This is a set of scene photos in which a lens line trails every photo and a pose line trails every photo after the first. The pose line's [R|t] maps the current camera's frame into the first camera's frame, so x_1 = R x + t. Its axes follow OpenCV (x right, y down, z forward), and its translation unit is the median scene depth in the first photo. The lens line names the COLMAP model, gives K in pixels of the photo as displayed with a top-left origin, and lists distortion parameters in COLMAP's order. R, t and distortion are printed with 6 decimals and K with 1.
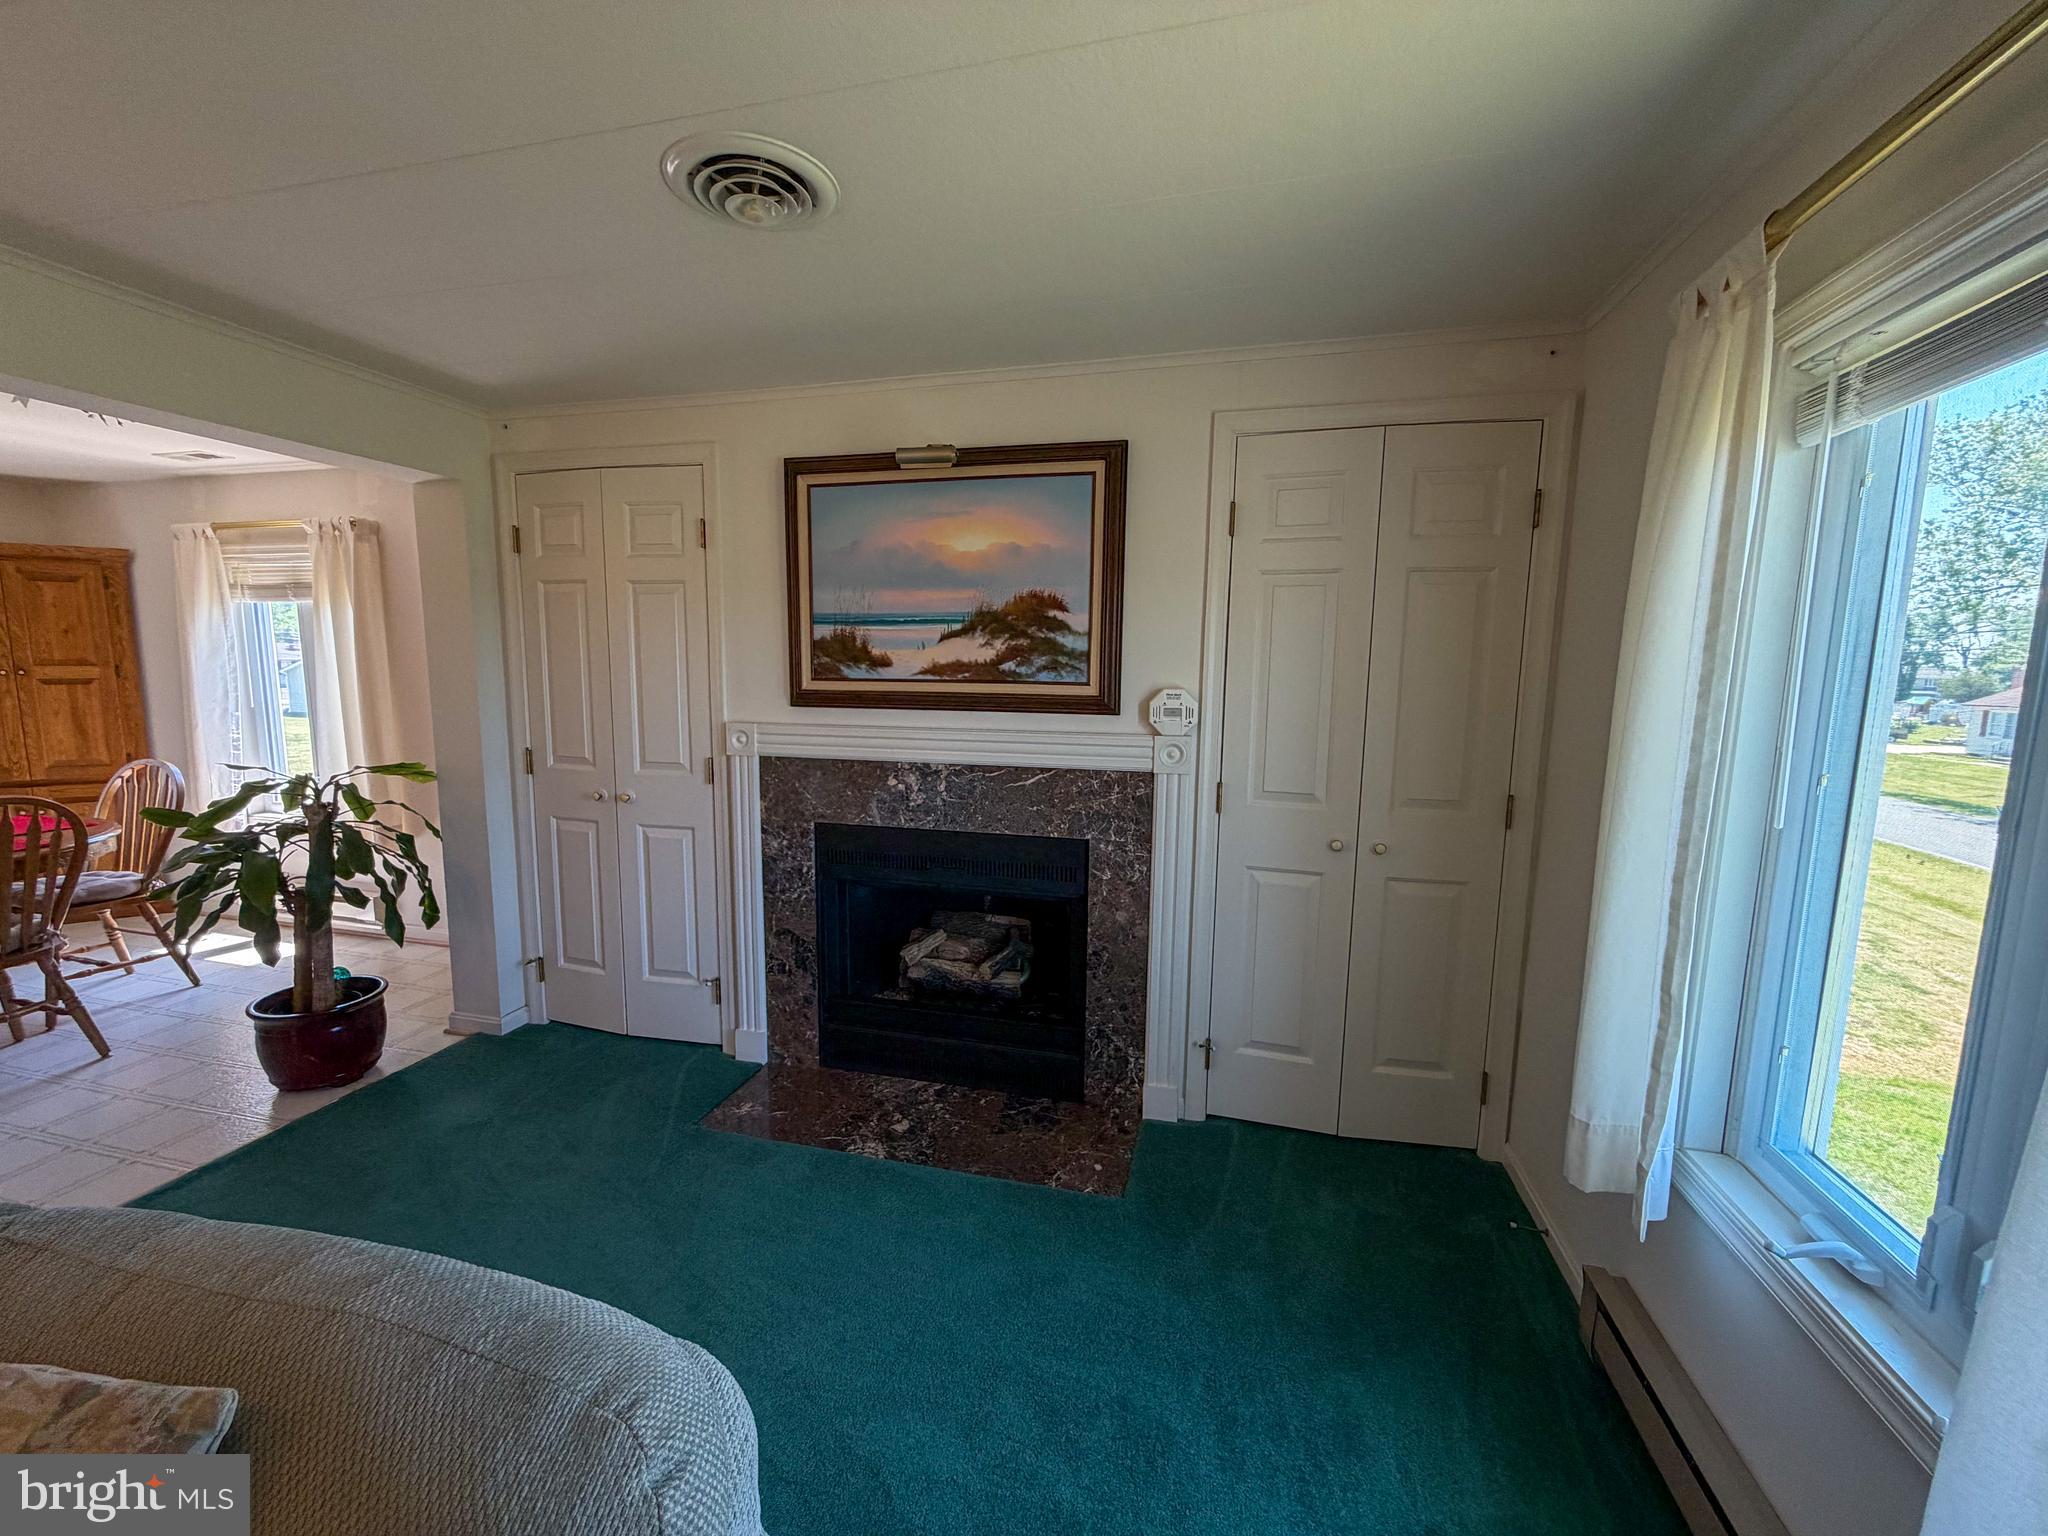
lens RADIAL K [[814.5, 0, 1019.8], [0, 814.5, 768.7], [0, 0, 1]] dist [0.000706, -0.000880]
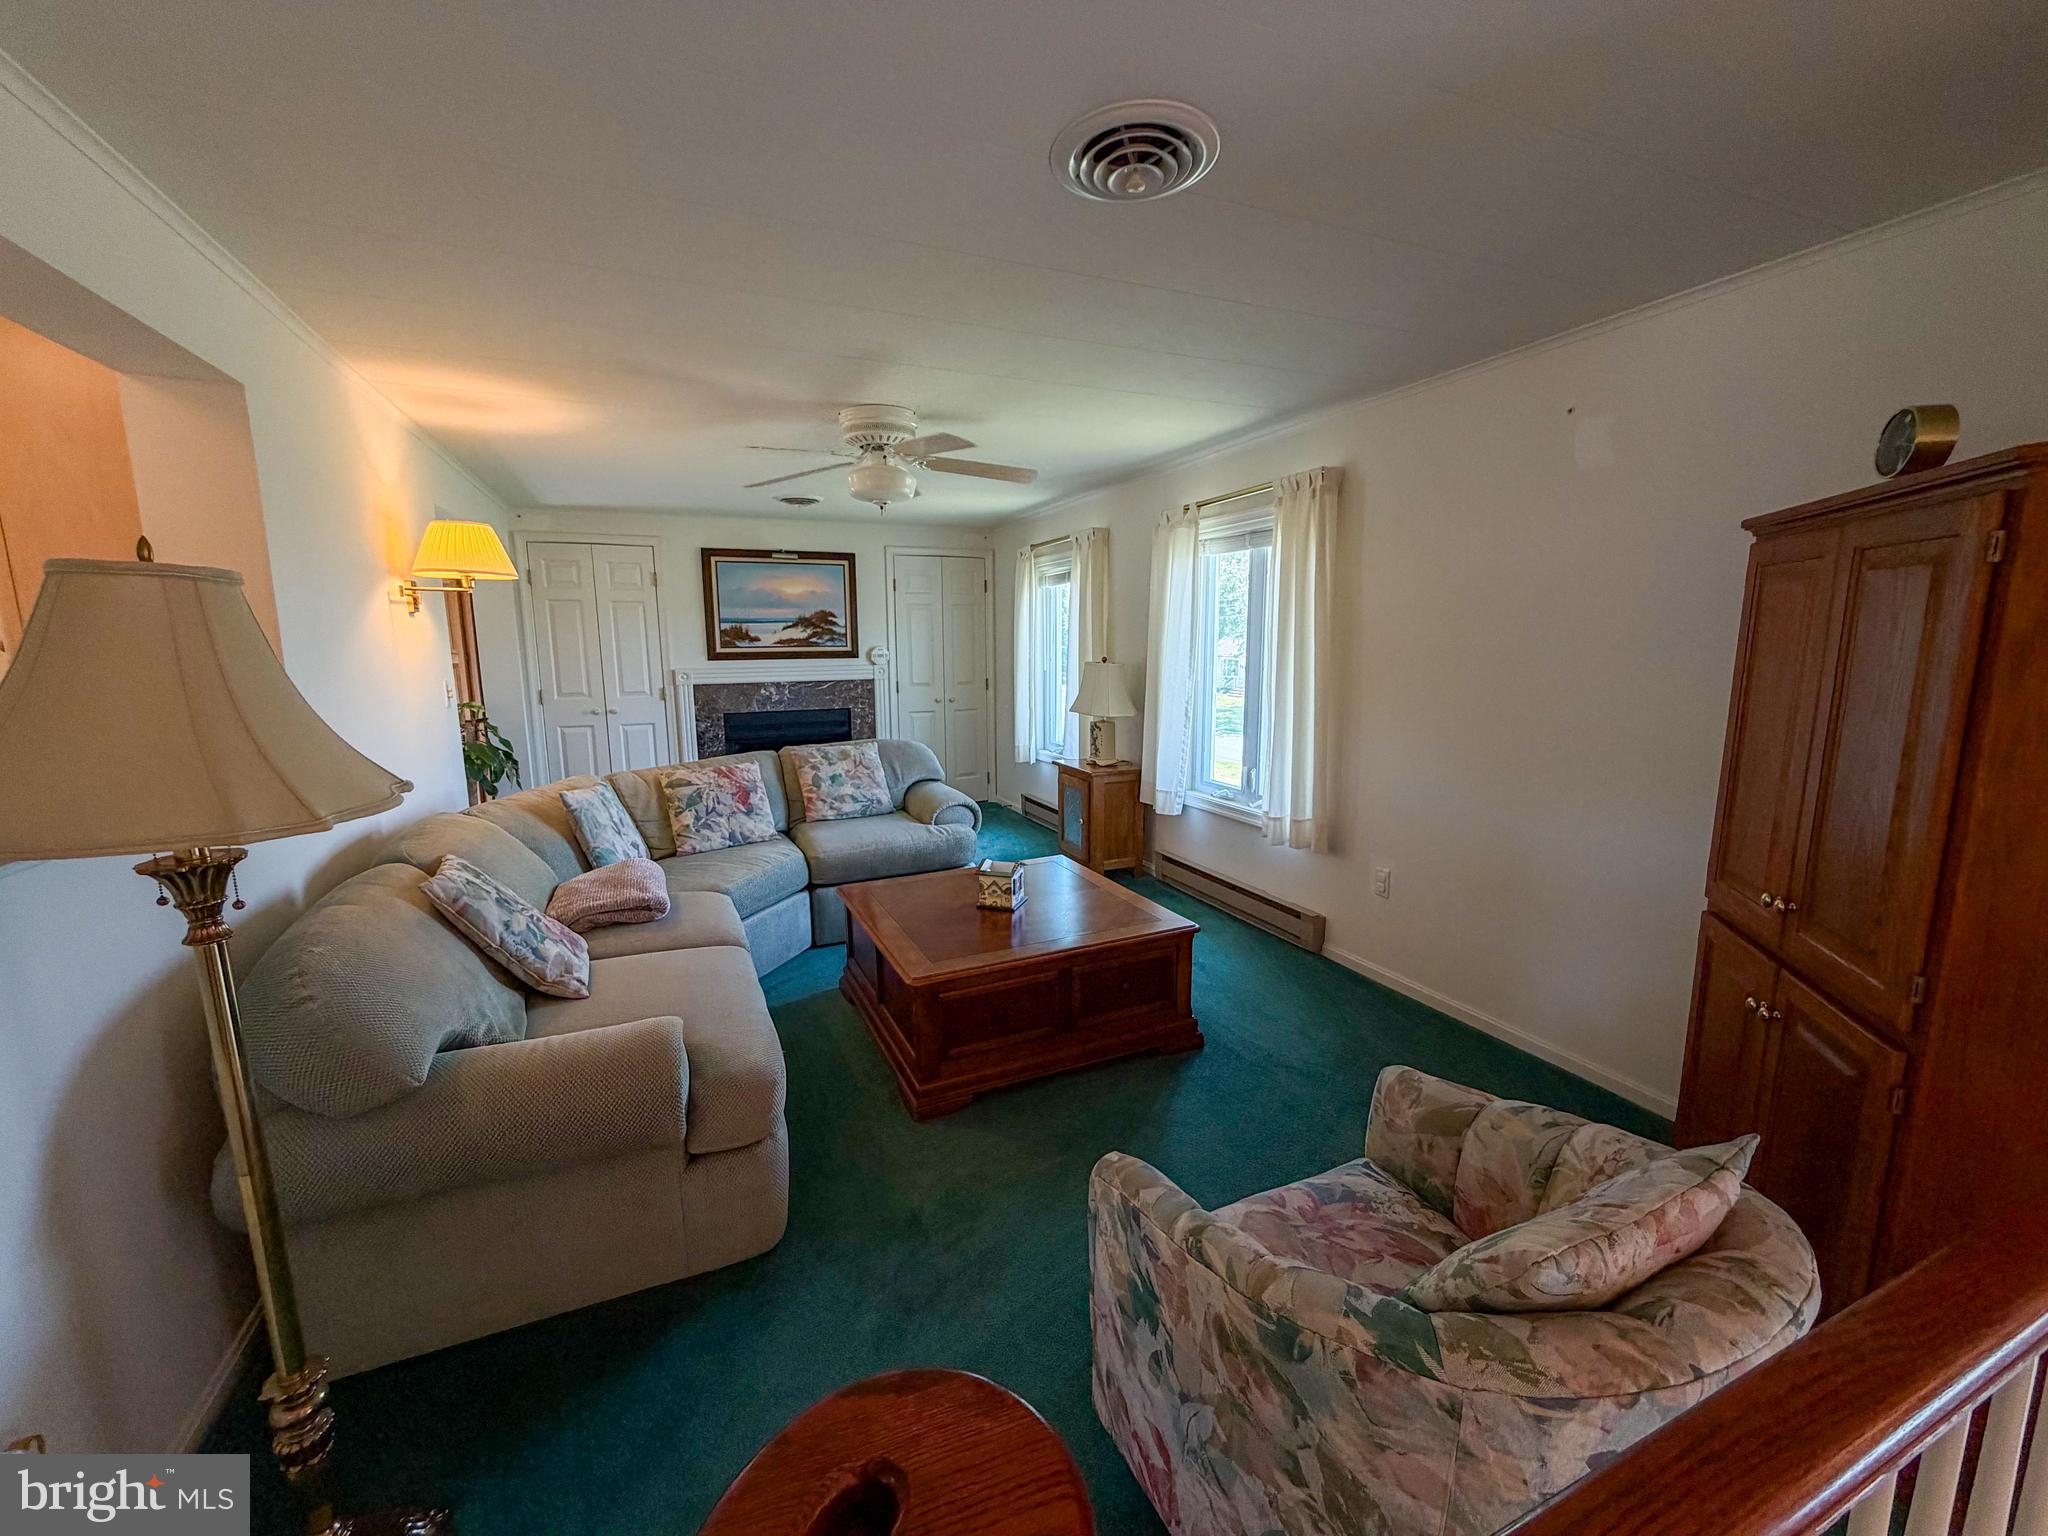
lens RADIAL K [[814.5, 0, 1017.2], [0, 814.5, 764.7], [0, 0, 1]] dist [0.000706, -0.000880]
pose [[0.792284, -0.113634, 0.599478, -1.021387], [0.094921, 0.993497, 0.062873, 0.149549], [-0.602724, 0.007090, 0.797918, -1.305634]]
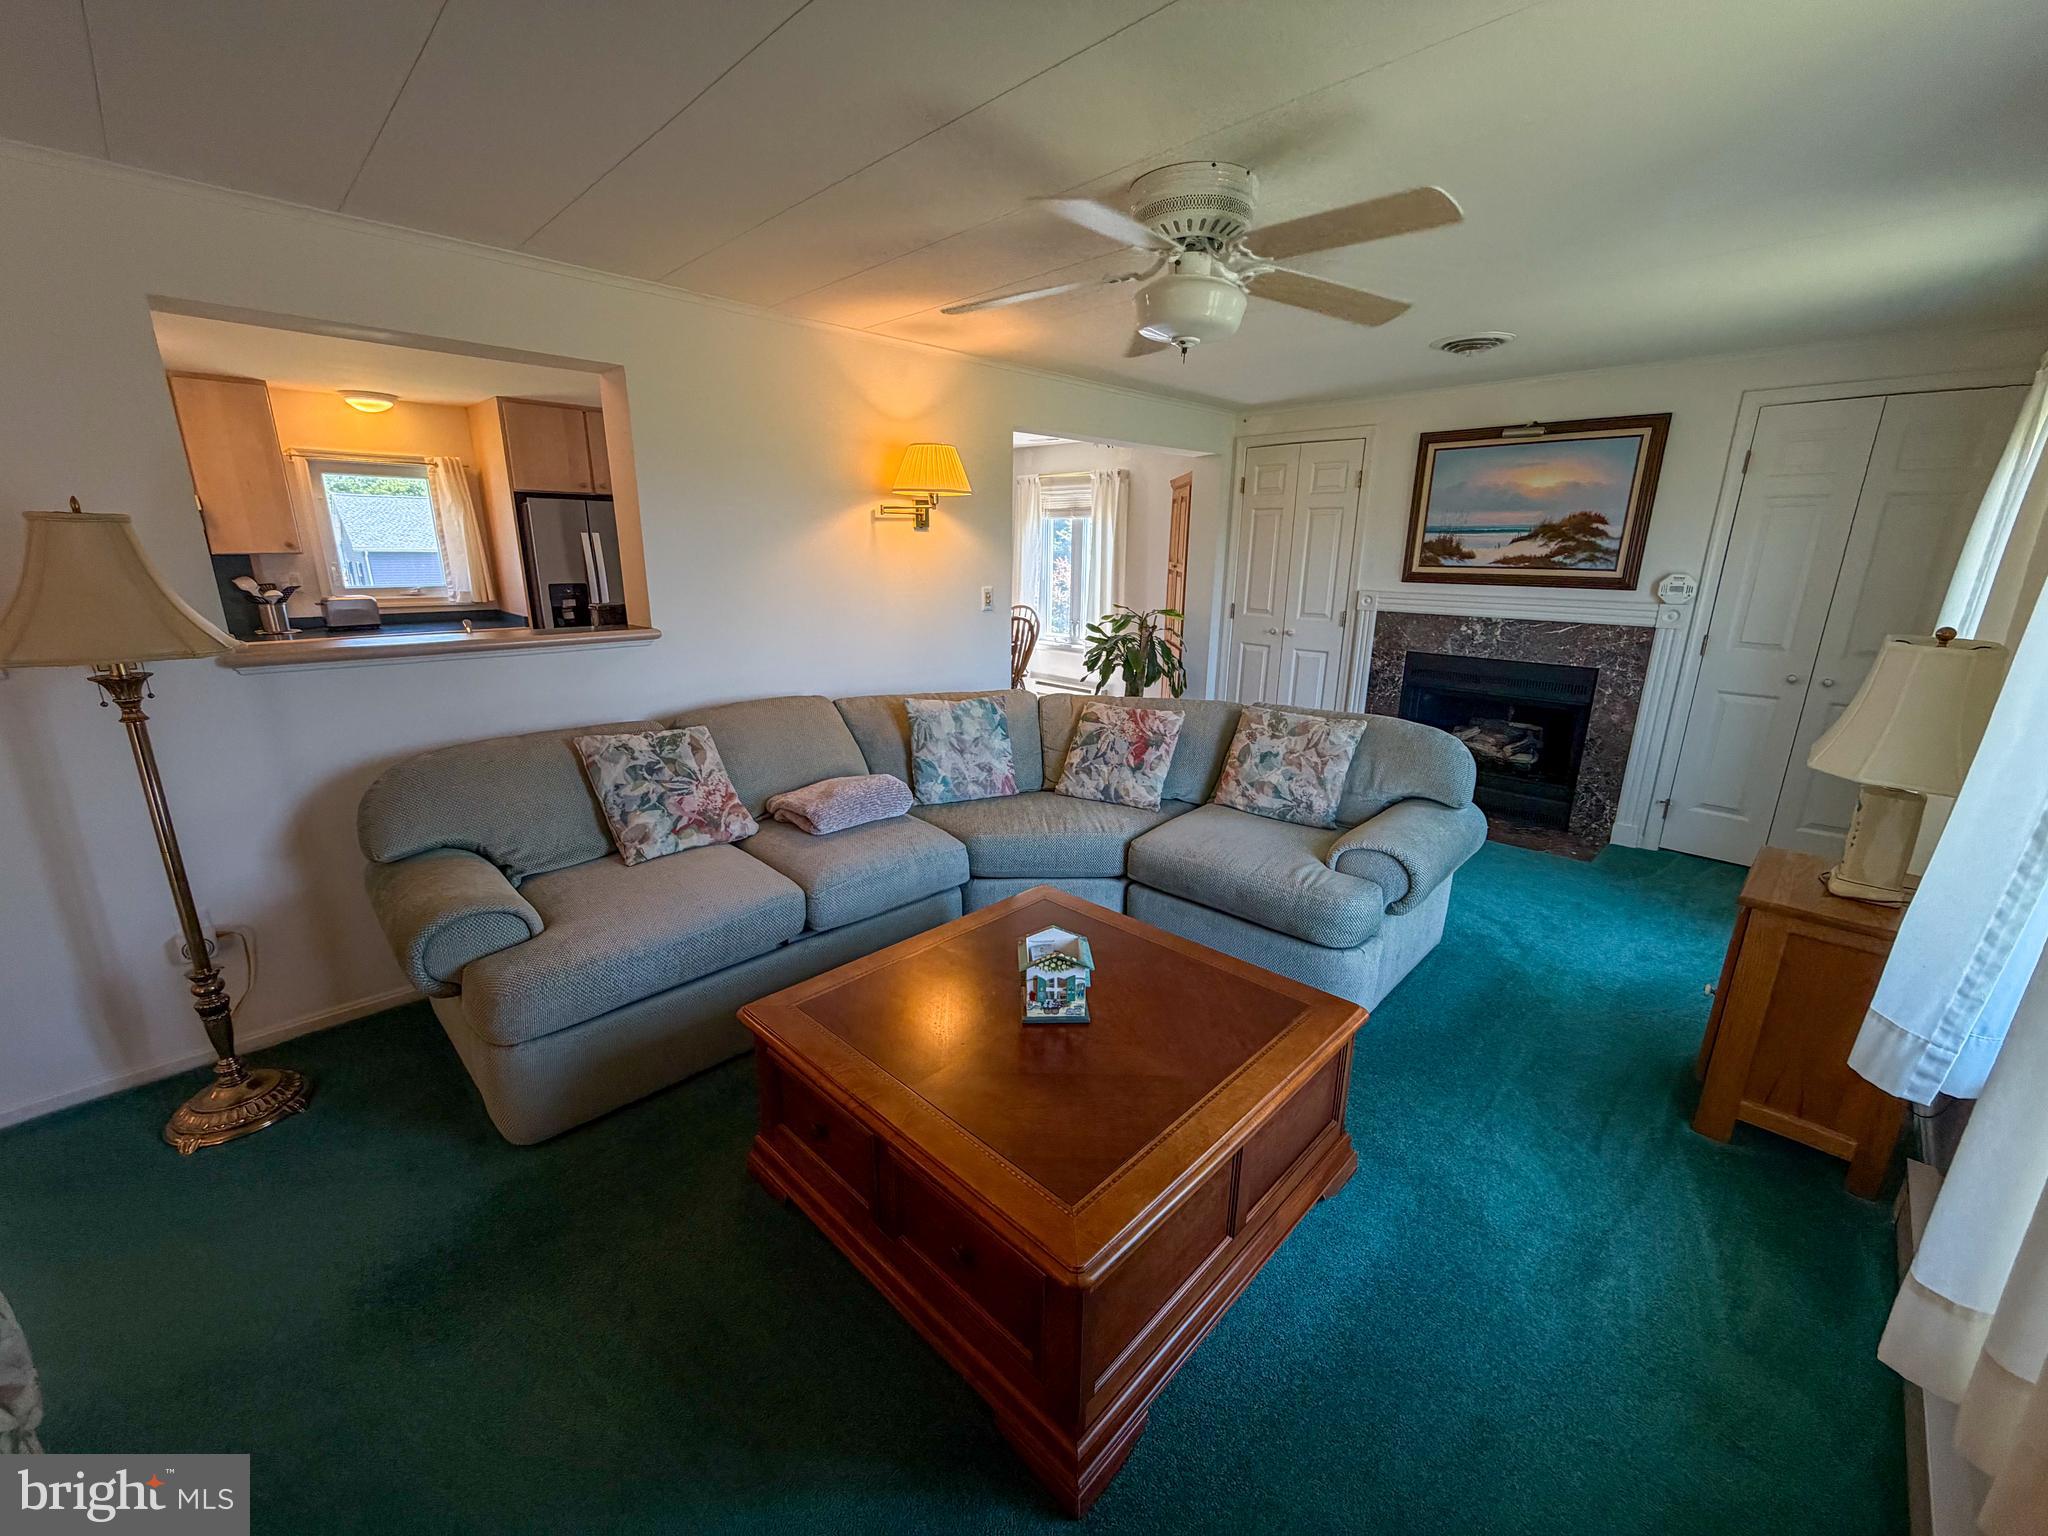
lens RADIAL K [[814.5, 0, 1018.5], [0, 814.5, 769.2], [0, 0, 1]] dist [0.000706, -0.000880]
pose [[0.857706, 0.131330, -0.497084, -0.072583], [-0.061540, 0.986099, 0.154343, 0.103451], [0.510444, -0.101790, 0.853865, -0.976471]]
